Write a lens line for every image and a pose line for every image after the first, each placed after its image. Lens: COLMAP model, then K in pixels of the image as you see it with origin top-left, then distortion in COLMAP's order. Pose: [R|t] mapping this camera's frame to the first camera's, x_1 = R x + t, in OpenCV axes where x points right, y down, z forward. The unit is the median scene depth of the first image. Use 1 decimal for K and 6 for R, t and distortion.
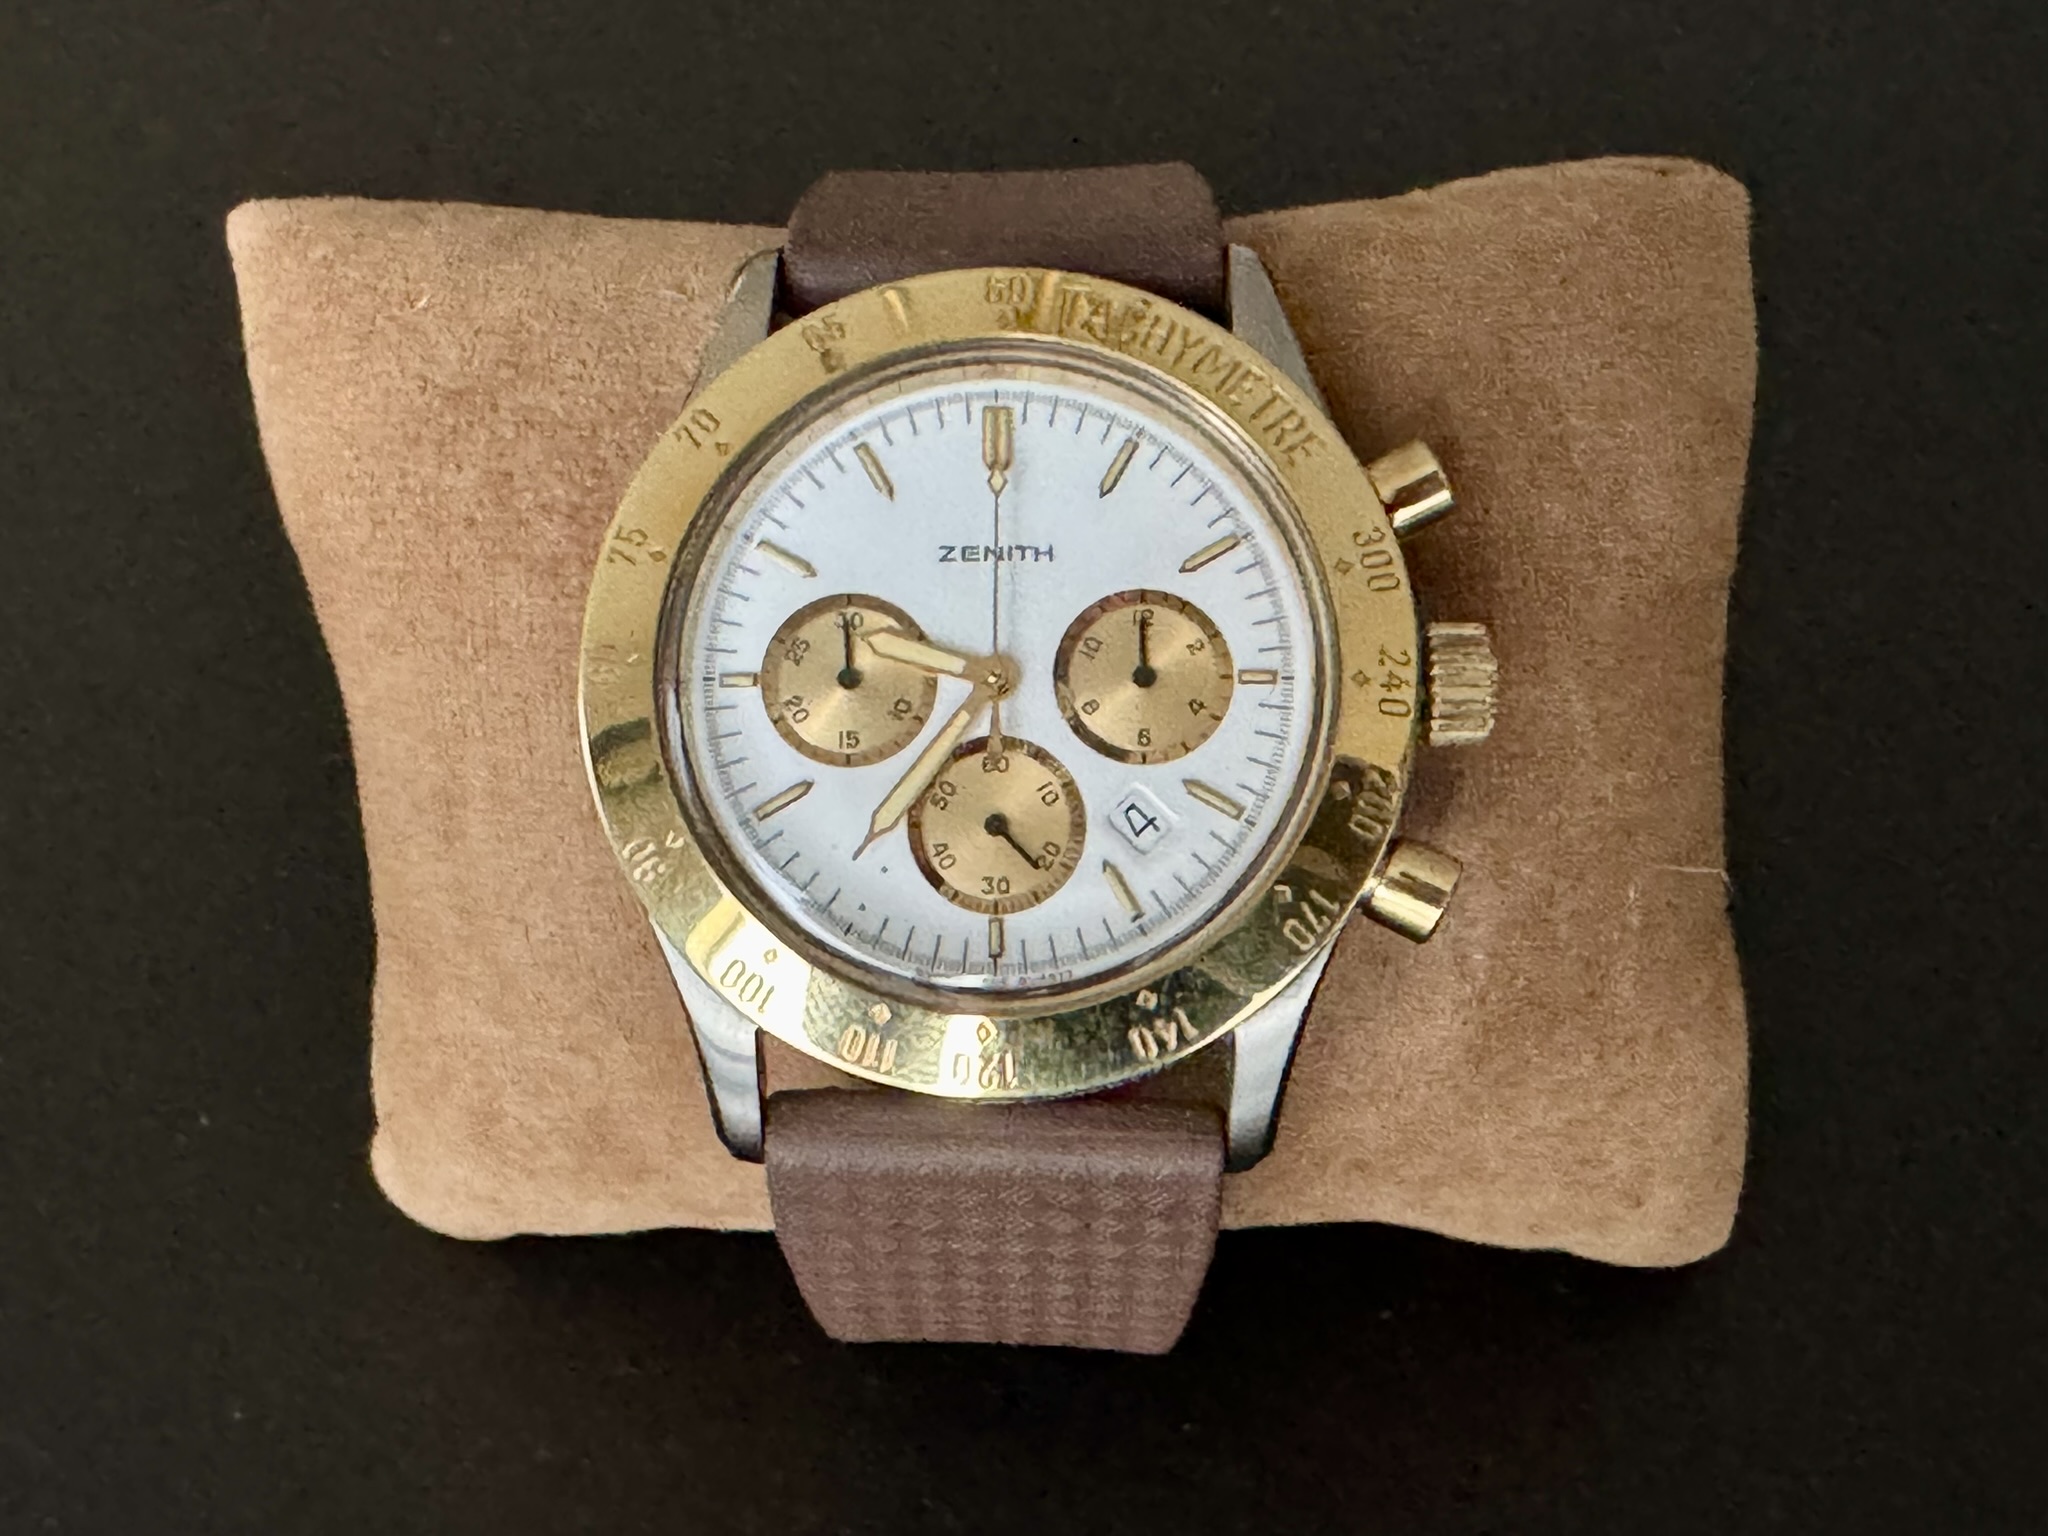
lens RADIAL K [[2851.5, 0, 838.2], [0, 2851.5, 760.6], [0, 0, 1]] dist [0.014015, 0.044092]
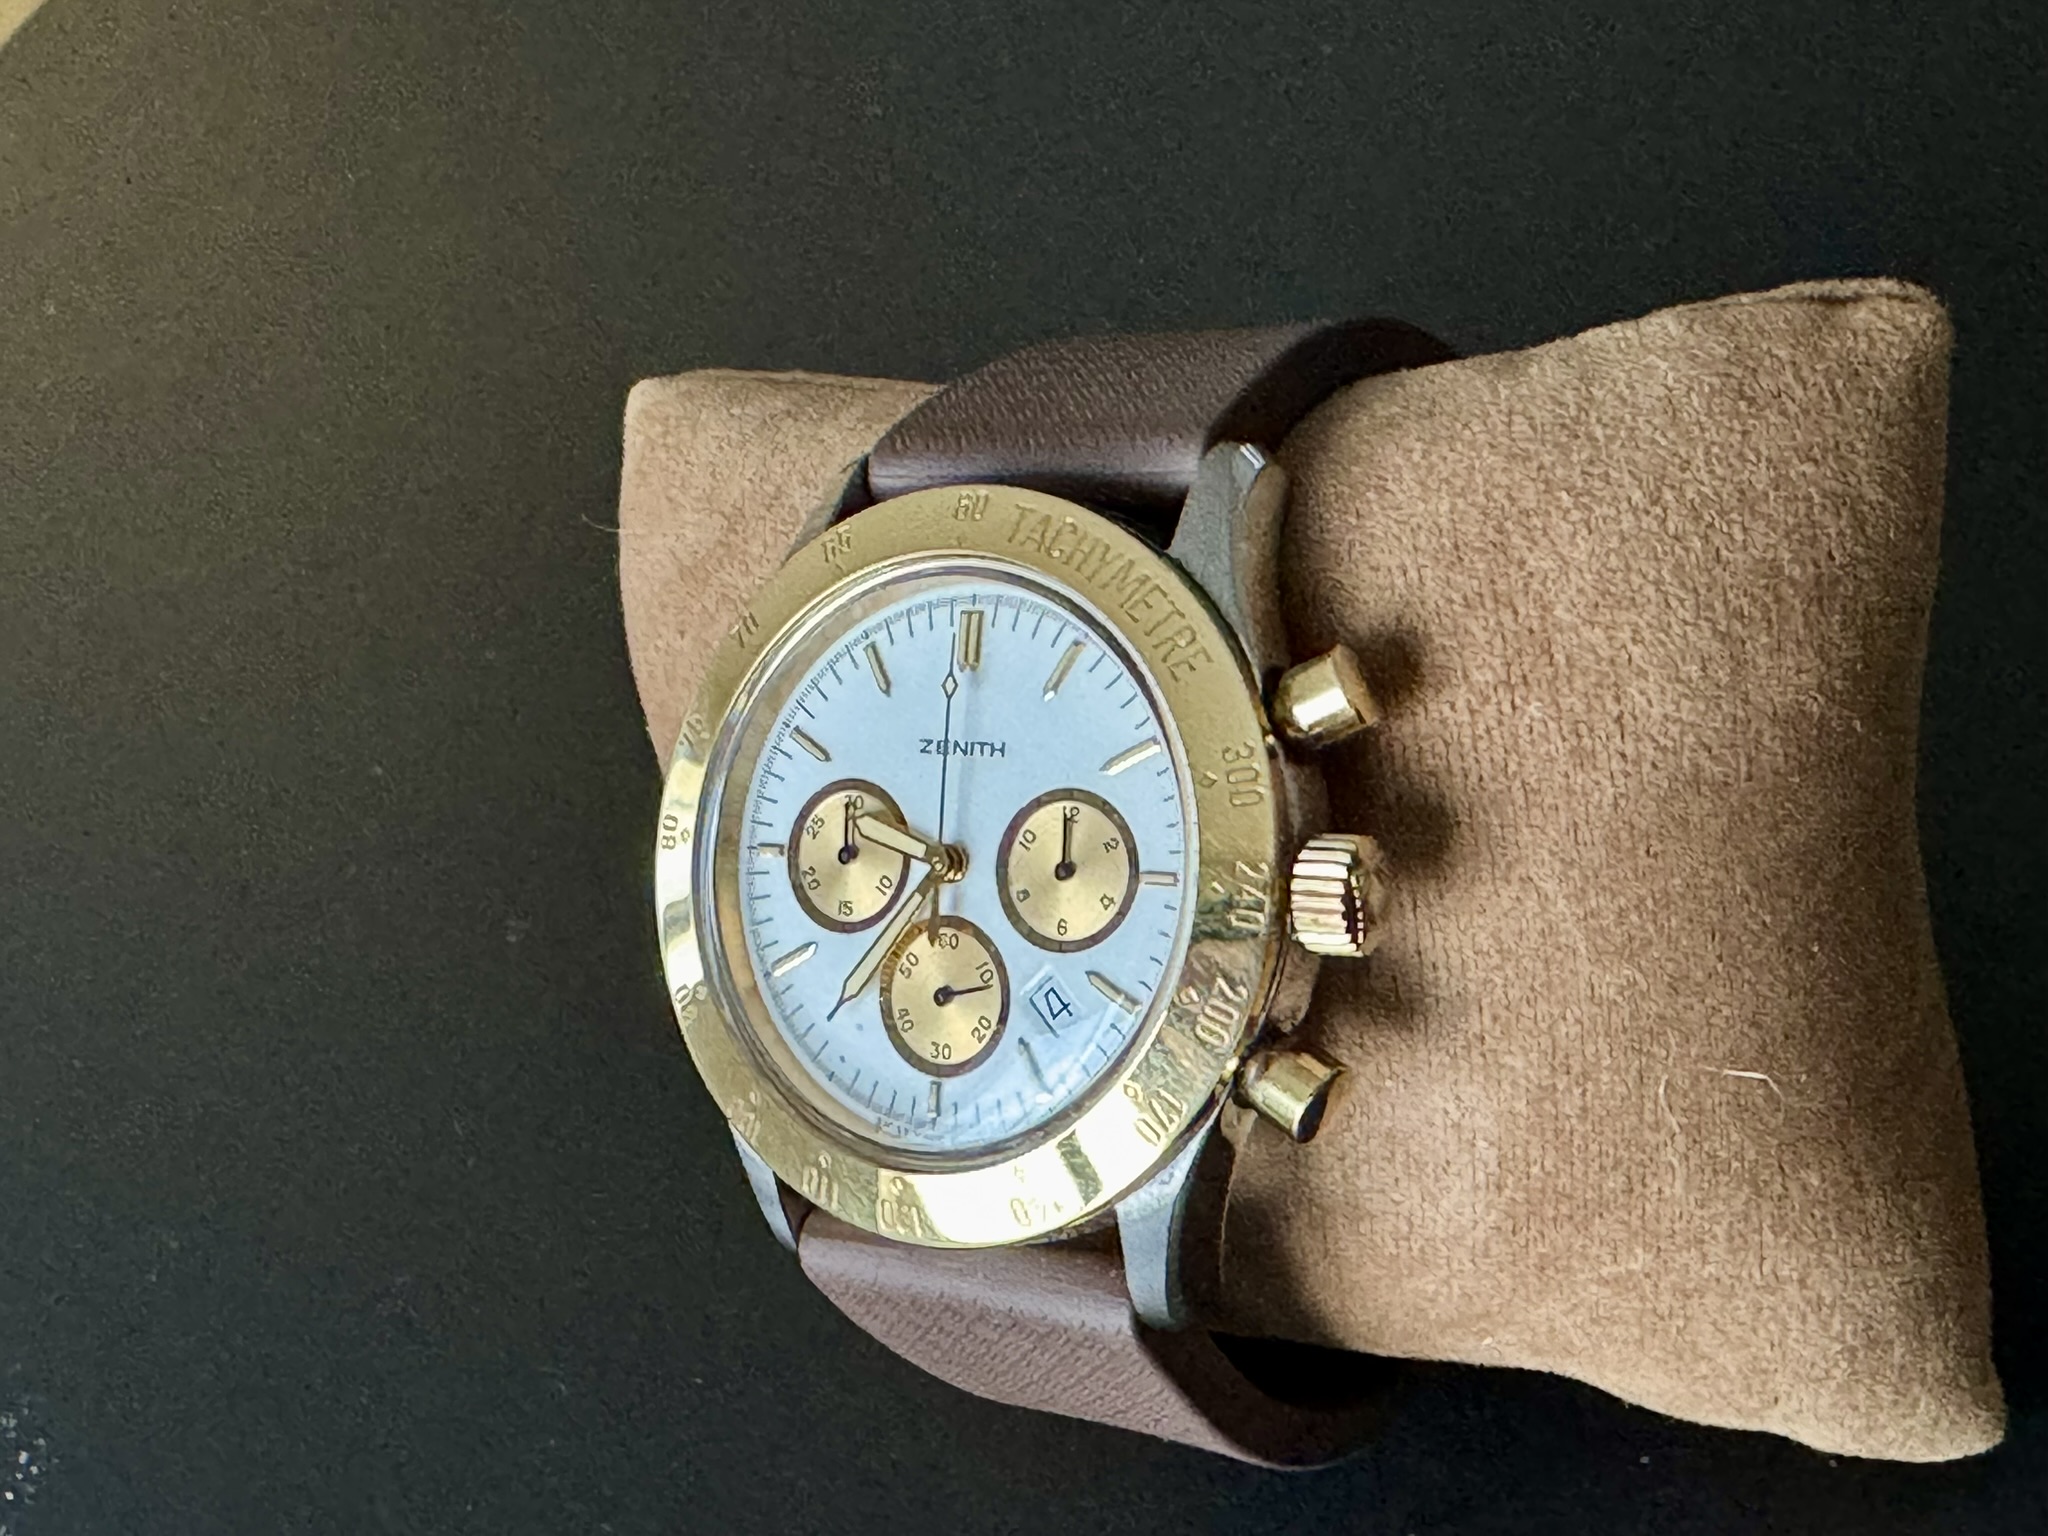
lens RADIAL K [[2851.5, 0, 838.2], [0, 2851.5, 760.6], [0, 0, 1]] dist [0.014015, 0.044092]
pose [[0.838881, 0.036587, -0.543084, 0.612542], [0.004030, 0.997294, 0.073411, -0.148766], [0.544300, -0.063771, 0.836463, 0.055470]]
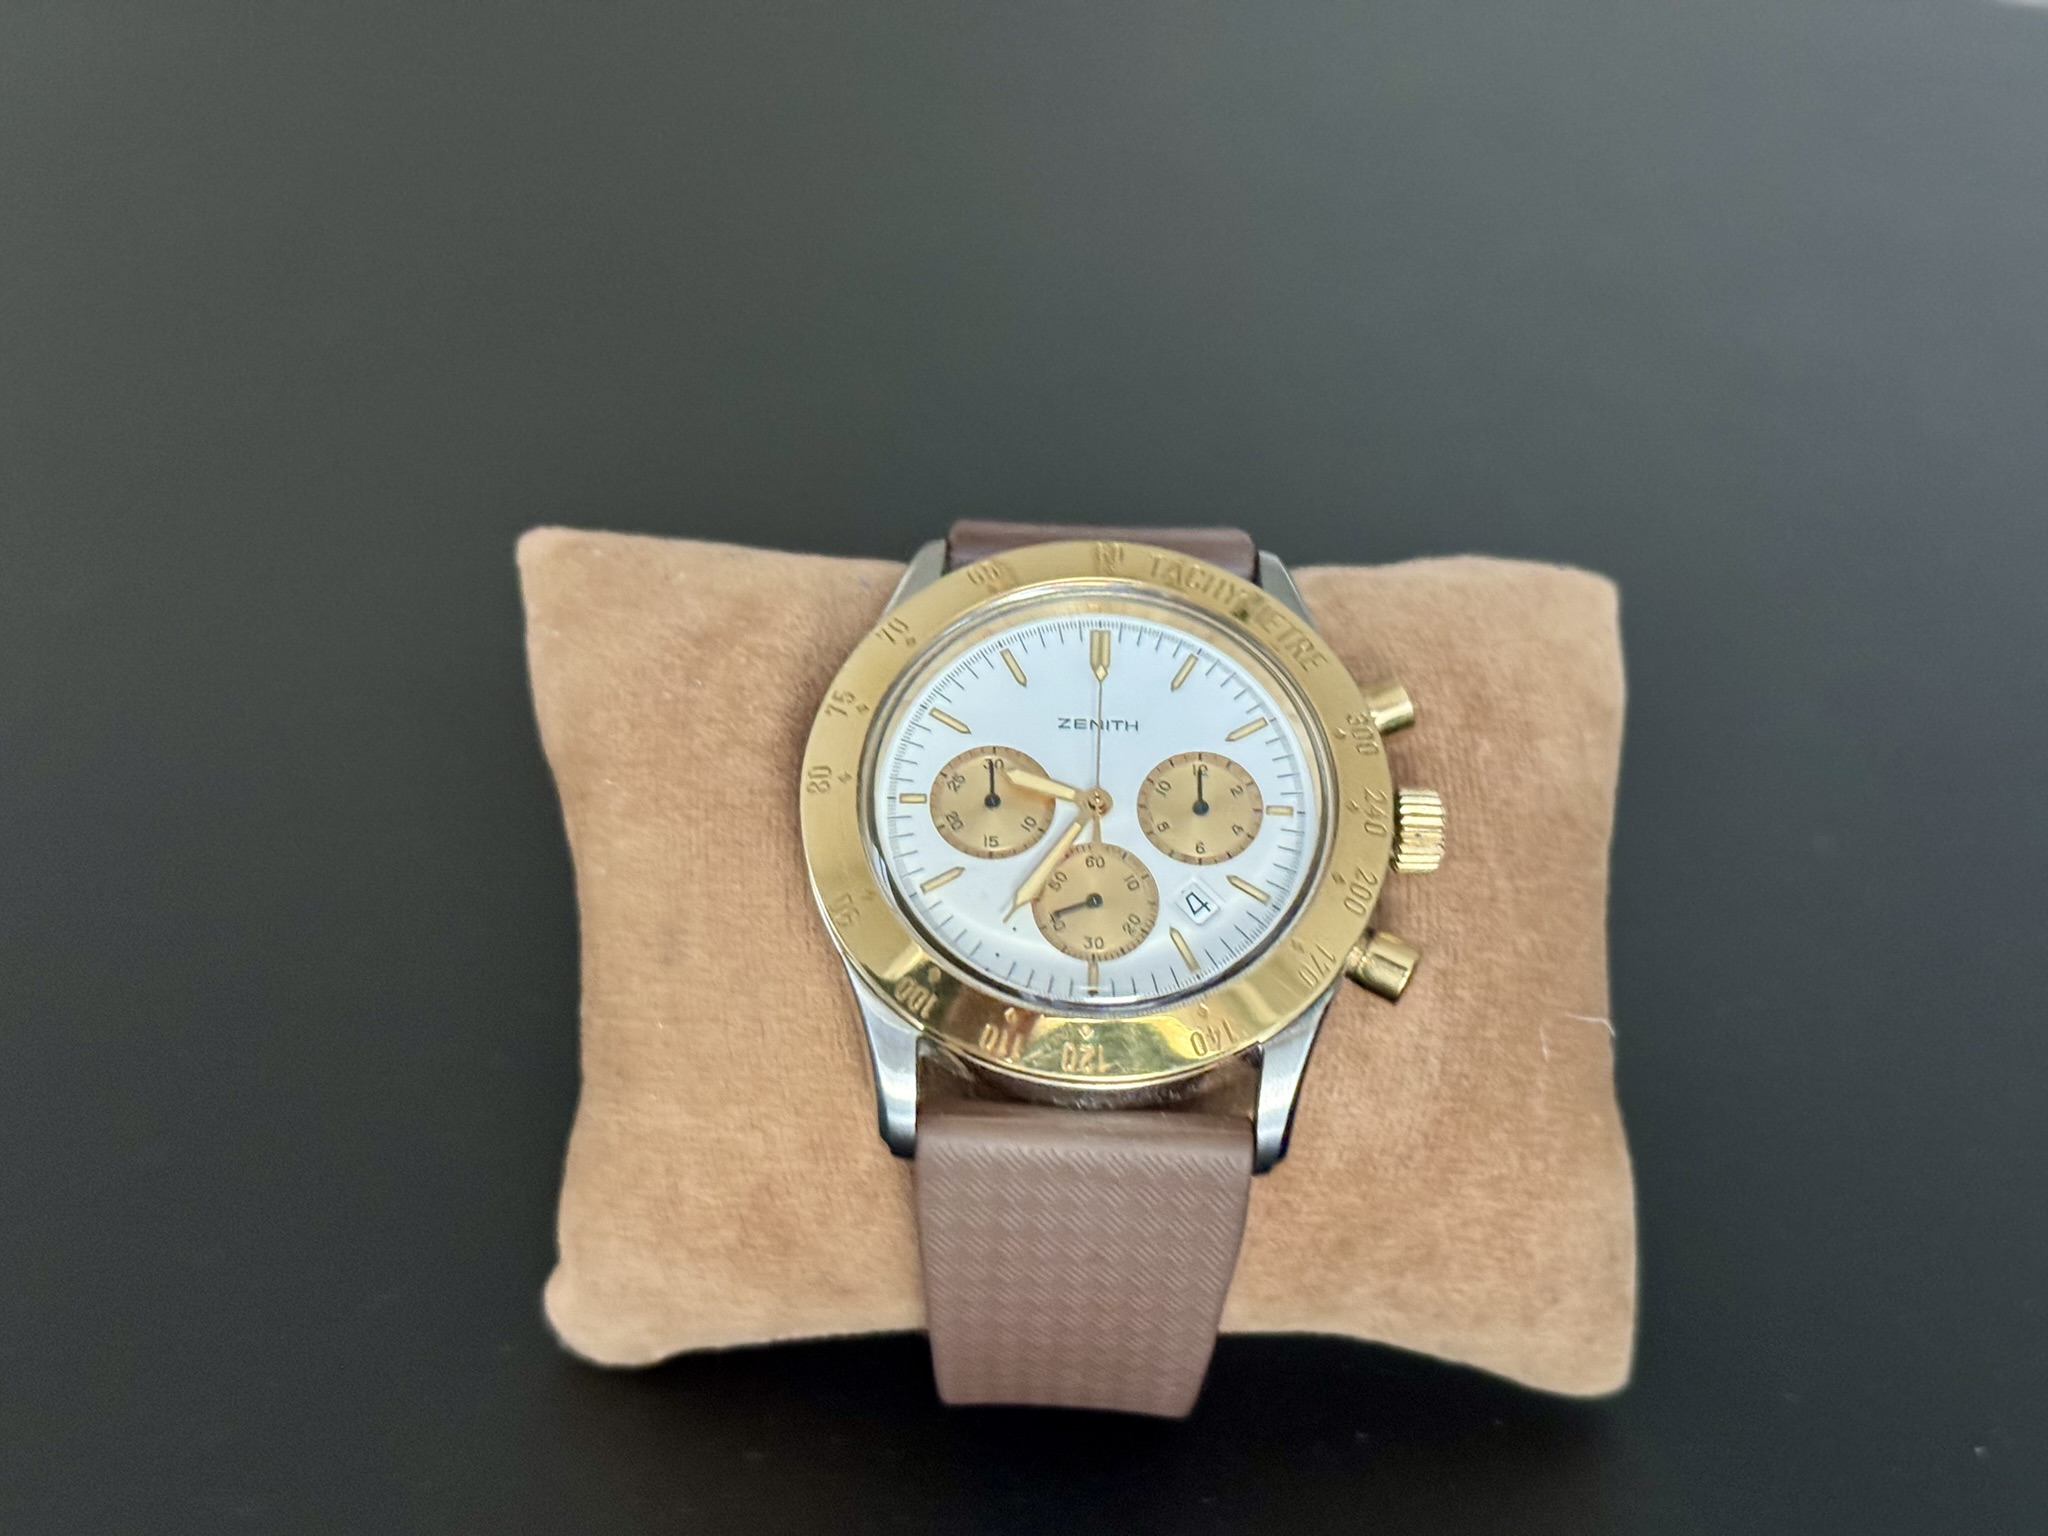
lens RADIAL K [[2873.0, 0, 1024.0], [0, 2873.0, 768.0], [0, 0, 1]] dist [0.116904, 0.000887]
pose [[0.994698, 0.062016, 0.082038, -0.098360], [-0.034384, 0.952361, -0.303028, 0.385161], [-0.096922, 0.298601, 0.949444, -0.354606]]
